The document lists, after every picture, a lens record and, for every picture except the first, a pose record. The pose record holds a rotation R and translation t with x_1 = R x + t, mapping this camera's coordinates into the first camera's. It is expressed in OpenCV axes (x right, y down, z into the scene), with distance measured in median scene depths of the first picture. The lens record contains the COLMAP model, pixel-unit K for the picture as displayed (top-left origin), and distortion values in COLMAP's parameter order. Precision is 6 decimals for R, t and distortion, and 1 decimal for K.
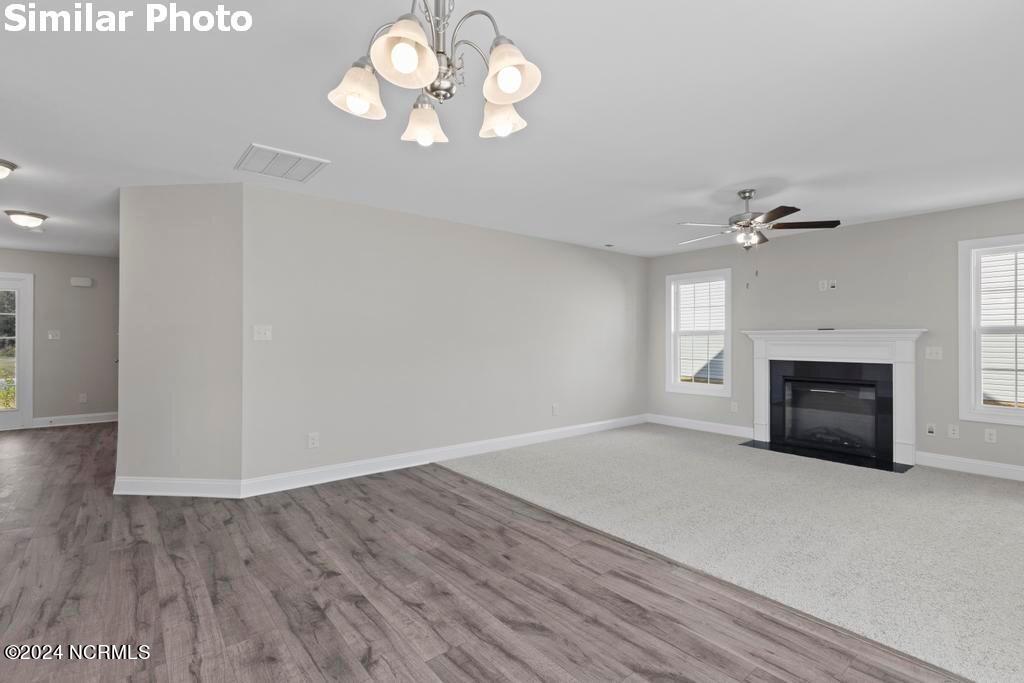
lens RADIAL K [[473.5, 0, 519.8], [0, 473.5, 343.6], [0, 0, 1]] dist [0.001861, 0.001526]
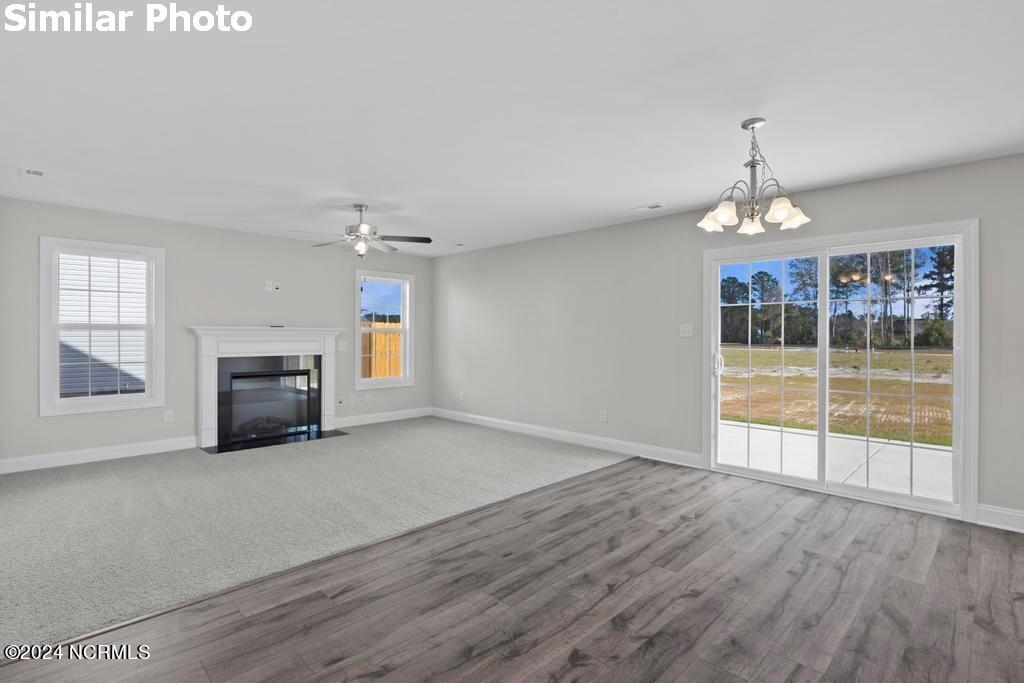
lens RADIAL K [[497.2, 0, 516.0], [0, 497.2, 336.3], [0, 0, 1]] dist [-0.005137, 0.000318]
pose [[-0.102046, -0.000813, 0.994779, -1.065347], [0.006485, 0.999978, 0.001483, -0.011386], [-0.994758, 0.006603, -0.102039, 1.080360]]
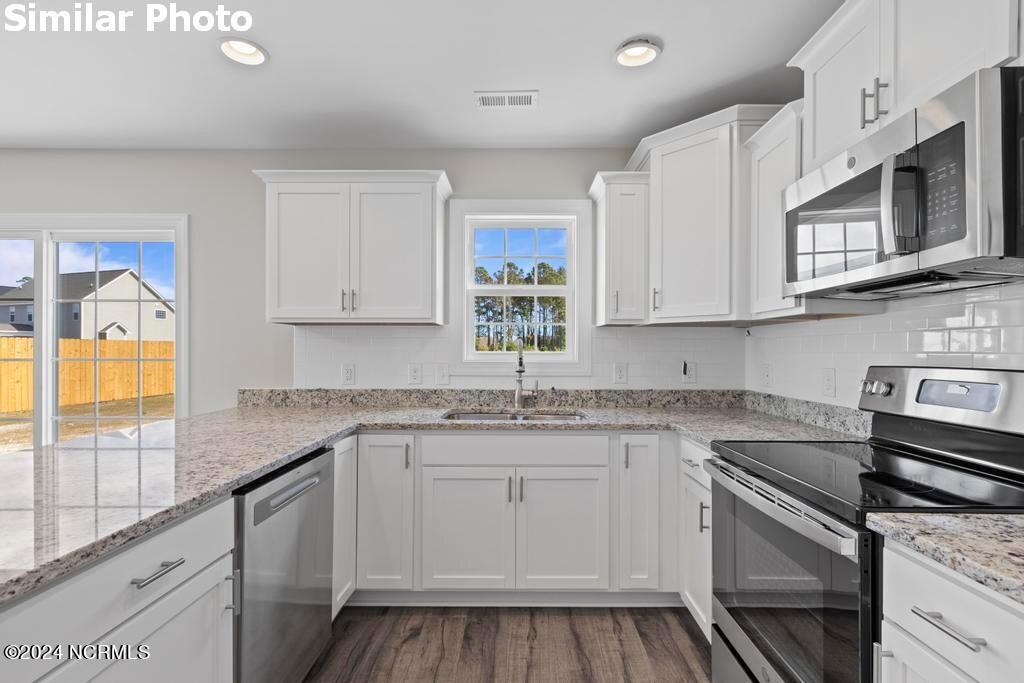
lens RADIAL K [[473.5, 0, 511.3], [0, 473.5, 348.3], [0, 0, 1]] dist [0.001861, 0.001526]
pose [[-0.764035, 0.000495, 0.645175, -1.182099], [0.004919, 0.999975, 0.005058, -0.001165], [-0.645156, 0.007038, -0.764018, 0.150832]]
